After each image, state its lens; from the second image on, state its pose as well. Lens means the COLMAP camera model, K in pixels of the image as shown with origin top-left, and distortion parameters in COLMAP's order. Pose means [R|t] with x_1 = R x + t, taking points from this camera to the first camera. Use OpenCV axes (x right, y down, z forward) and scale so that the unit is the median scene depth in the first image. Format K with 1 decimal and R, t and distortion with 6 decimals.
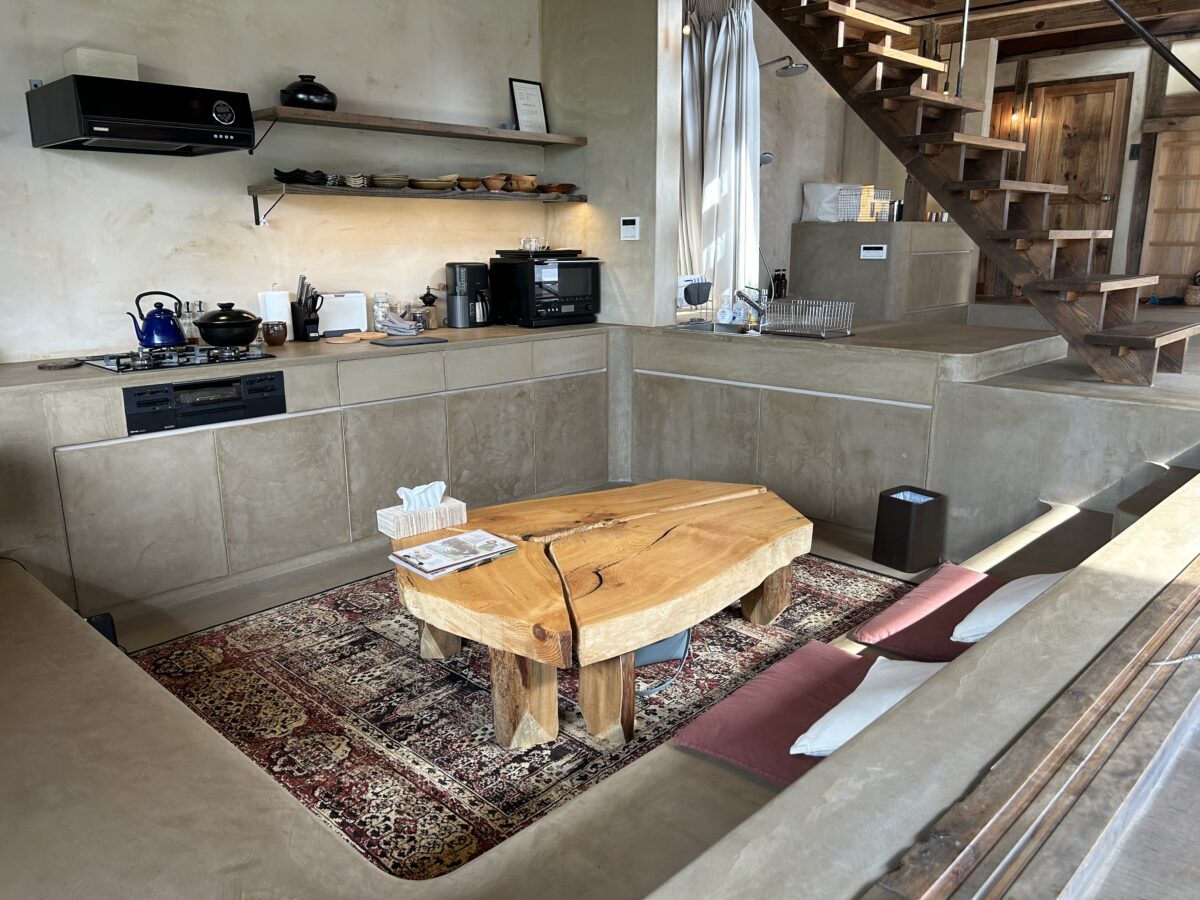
lens RADIAL K [[899.8, 0, 590.9], [0, 899.8, 461.3], [0, 0, 1]] dist [0.056679, -0.066951]
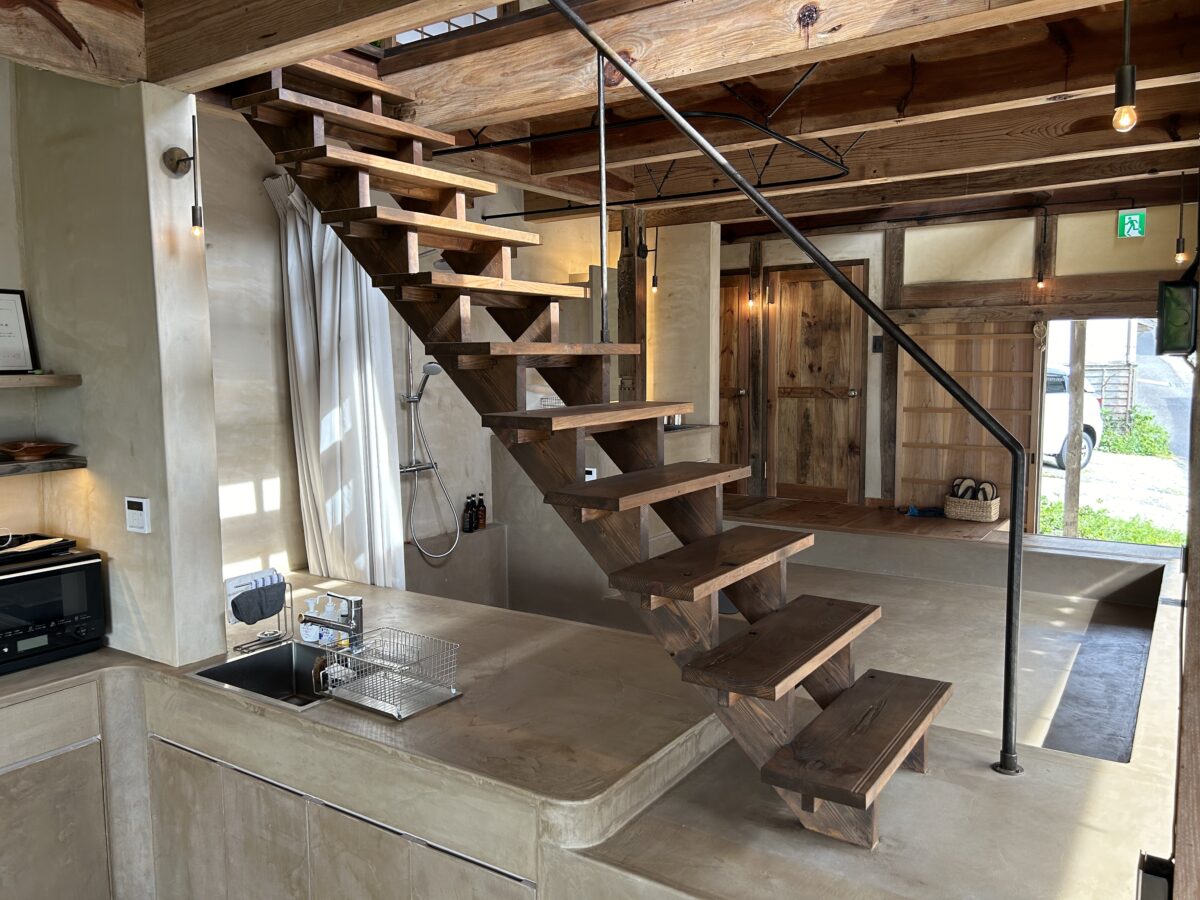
lens RADIAL K [[899.8, 0, 601.0], [0, 899.8, 445.5], [0, 0, 1]] dist [0.056679, -0.066951]
pose [[0.981991, -0.024512, 0.187331, 0.211298], [0.051876, 0.988419, -0.142604, -0.168728], [-0.181667, 0.149754, 0.971890, 0.260683]]
